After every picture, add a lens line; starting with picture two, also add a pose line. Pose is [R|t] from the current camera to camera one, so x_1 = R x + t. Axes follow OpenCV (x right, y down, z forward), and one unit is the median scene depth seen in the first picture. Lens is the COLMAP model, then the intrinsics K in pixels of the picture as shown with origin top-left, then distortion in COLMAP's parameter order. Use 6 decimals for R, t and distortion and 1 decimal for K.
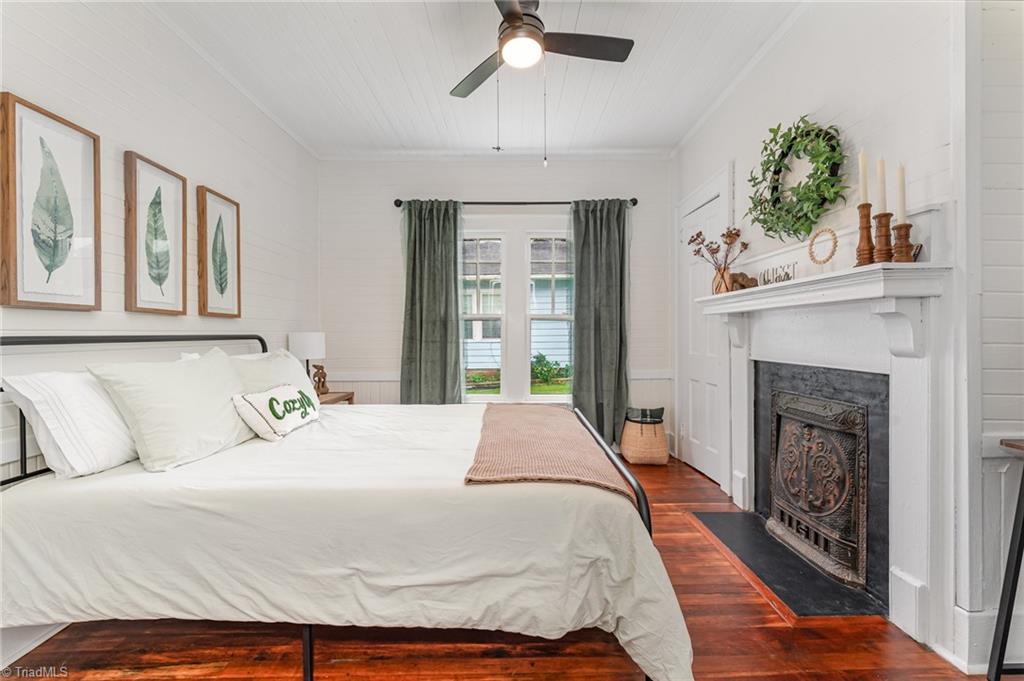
lens RADIAL K [[411.8, 0, 510.4], [0, 411.8, 341.9], [0, 0, 1]] dist [0.000819, -0.000176]
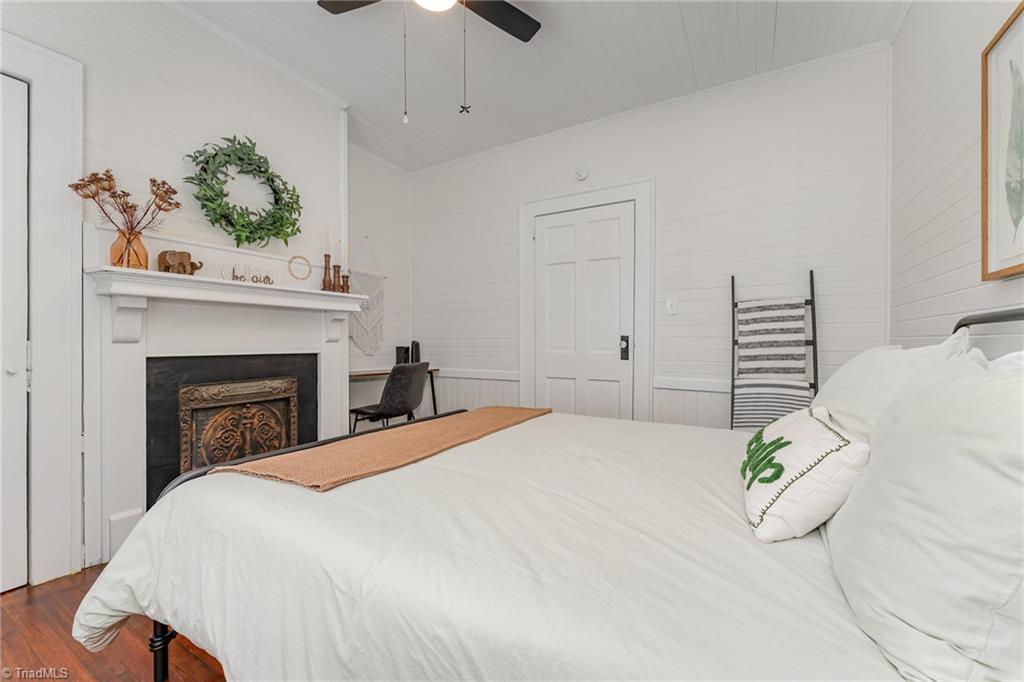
lens RADIAL K [[411.8, 0, 510.4], [0, 411.8, 342.4], [0, 0, 1]] dist [0.000819, -0.000176]
pose [[-0.852449, 0.003895, 0.522796, -0.690046], [0.007601, 0.999959, 0.004945, 0.029696], [-0.522756, 0.008189, -0.852443, 2.045534]]
